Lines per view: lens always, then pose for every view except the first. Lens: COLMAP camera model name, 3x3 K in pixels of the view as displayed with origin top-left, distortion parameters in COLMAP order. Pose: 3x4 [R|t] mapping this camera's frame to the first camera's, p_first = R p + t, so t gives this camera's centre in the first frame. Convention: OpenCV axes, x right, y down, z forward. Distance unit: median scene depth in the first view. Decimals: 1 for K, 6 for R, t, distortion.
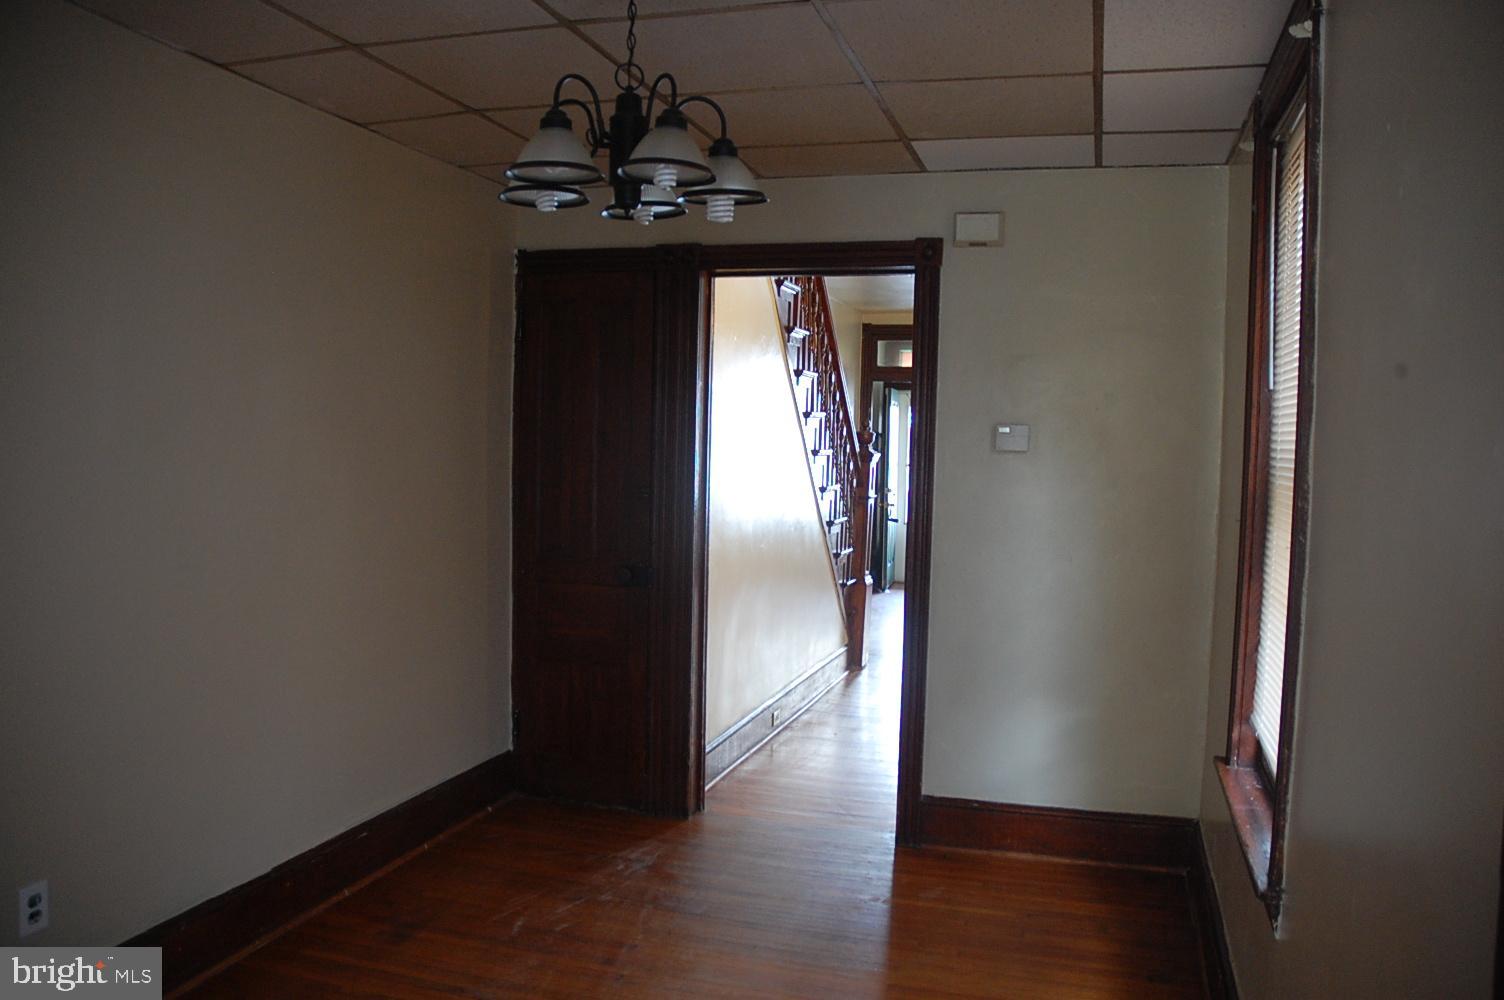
lens RADIAL K [[1159.7, 0, 751.1], [0, 1159.7, 502.5], [0, 0, 1]] dist [-0.173482, 0.160135]
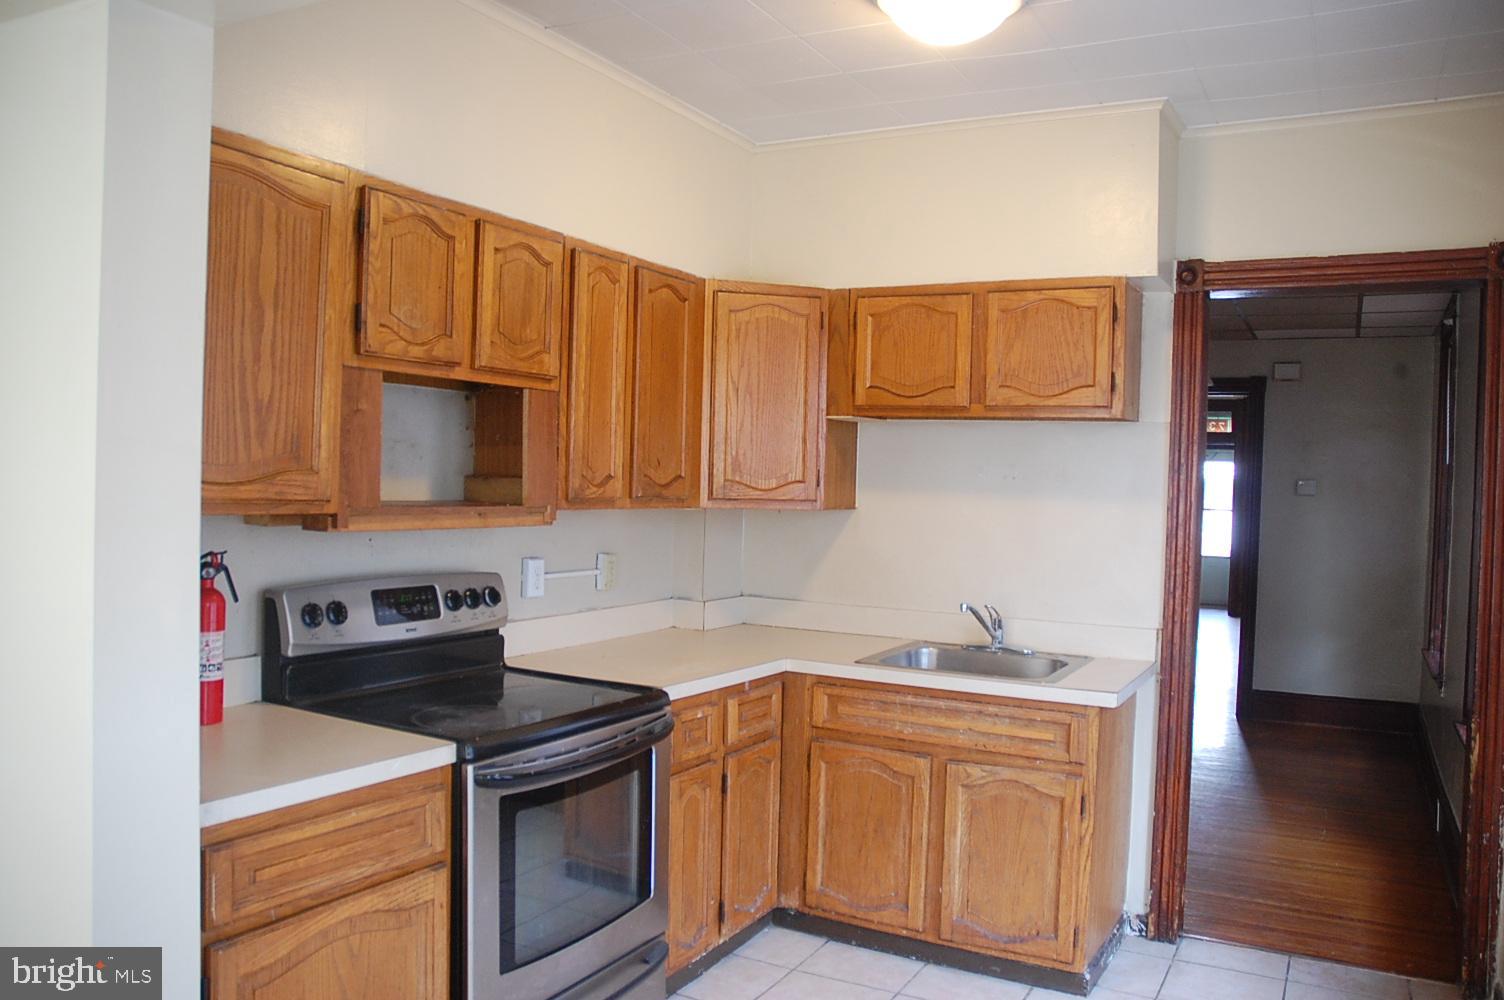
lens RADIAL K [[1159.7, 0, 751.1], [0, 1159.7, 502.5], [0, 0, 1]] dist [-0.173482, 0.160135]
pose [[0.980808, 0.008313, -0.194800, -0.331480], [-0.016501, 0.999045, -0.040448, 0.061416], [0.194278, 0.042886, 0.980009, -1.040048]]
